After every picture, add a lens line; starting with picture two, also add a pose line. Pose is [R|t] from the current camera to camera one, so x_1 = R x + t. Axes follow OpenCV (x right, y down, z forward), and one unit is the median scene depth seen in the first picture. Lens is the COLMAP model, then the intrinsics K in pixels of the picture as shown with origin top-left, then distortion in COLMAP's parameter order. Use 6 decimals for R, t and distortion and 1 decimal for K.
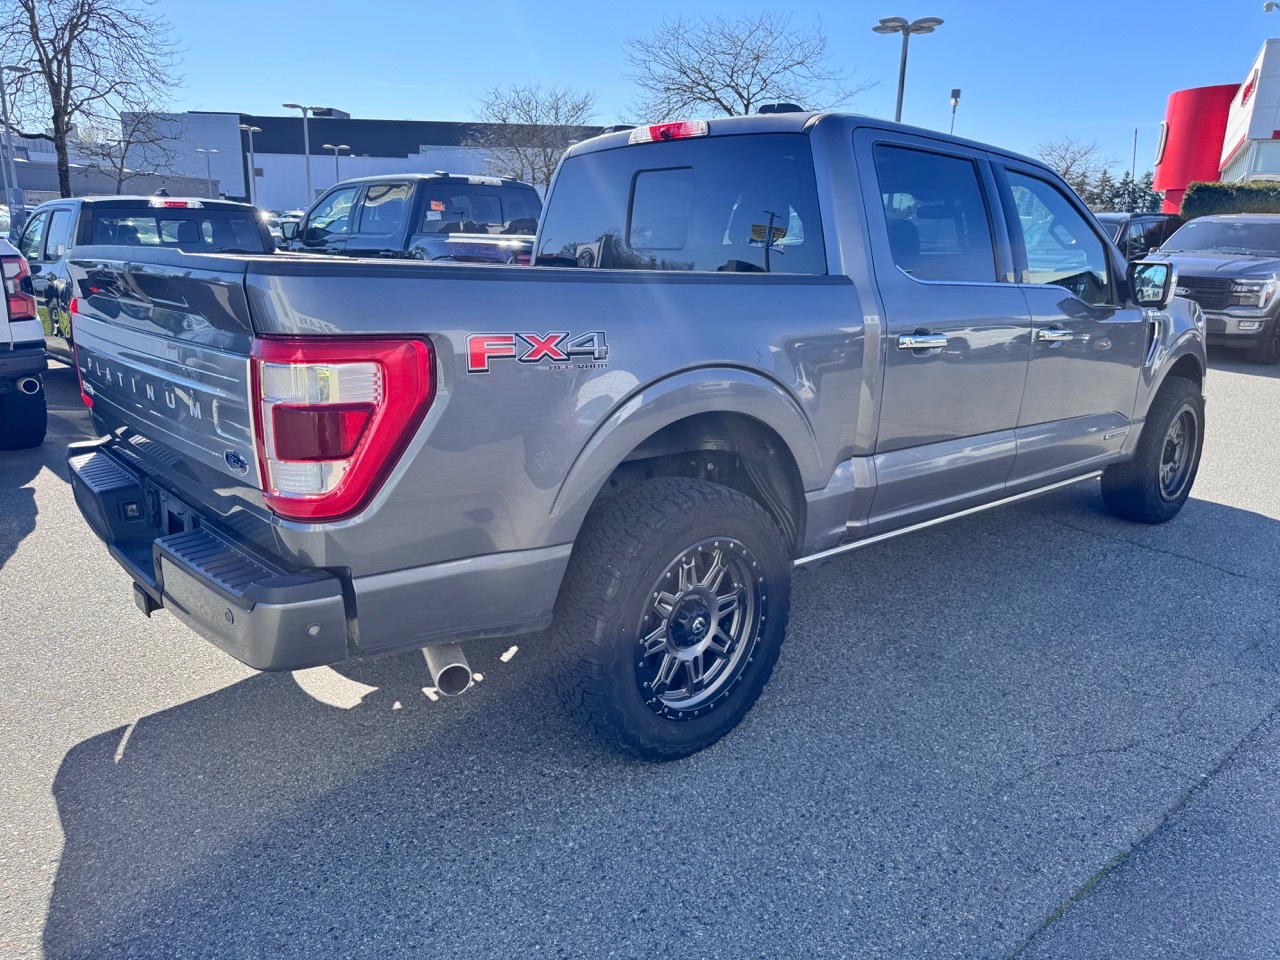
lens RADIAL K [[902.3, 0, 640.0], [0, 902.3, 480.0], [0, 0, 1]] dist [0.063026, -0.075688]
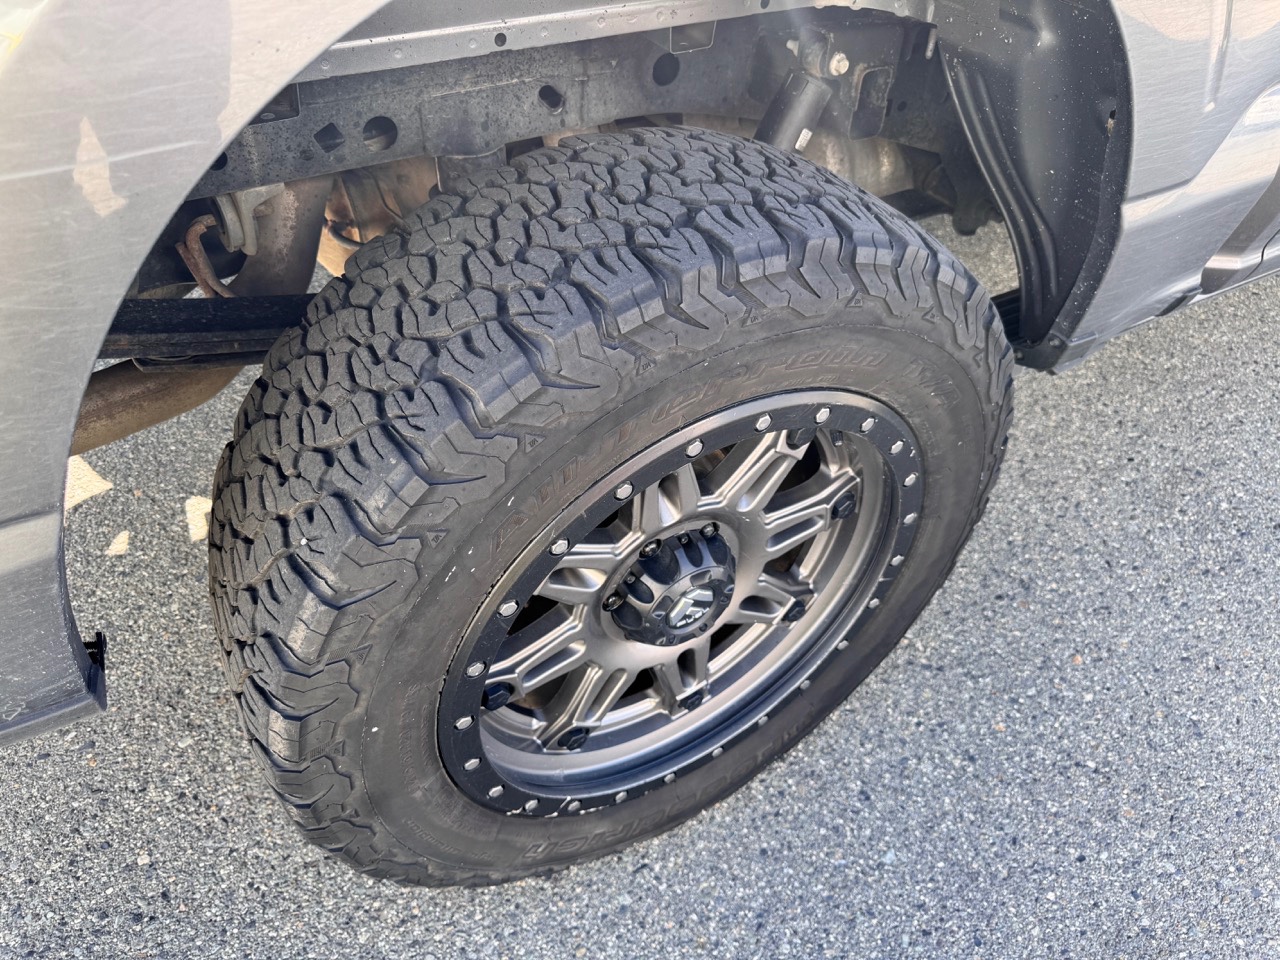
lens RADIAL K [[902.3, 0, 640.0], [0, 902.3, 480.0], [0, 0, 1]] dist [0.063026, -0.075688]
pose [[0.980023, 0.141798, -0.139459, 0.084460], [-0.056243, 0.870172, 0.489528, -0.048093], [0.190768, -0.471905, 0.860763, 0.704220]]
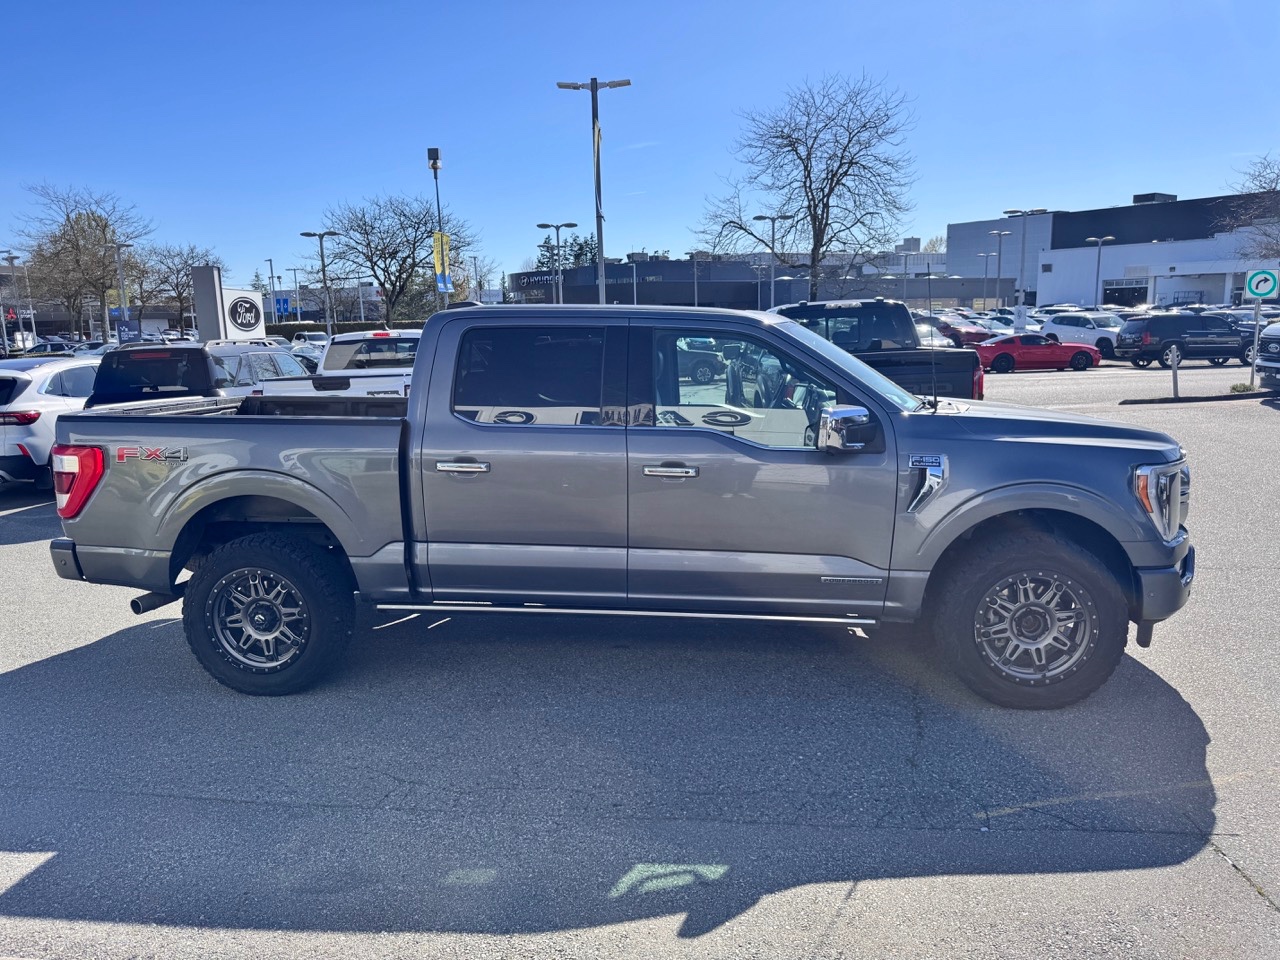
lens RADIAL K [[902.3, 0, 640.0], [0, 902.3, 480.0], [0, 0, 1]] dist [0.063026, -0.075688]
pose [[0.666888, 0.081679, -0.740668, 1.768974], [-0.151310, 0.988110, -0.027271, -0.157945], [0.729634, 0.130257, 0.671317, 0.322364]]
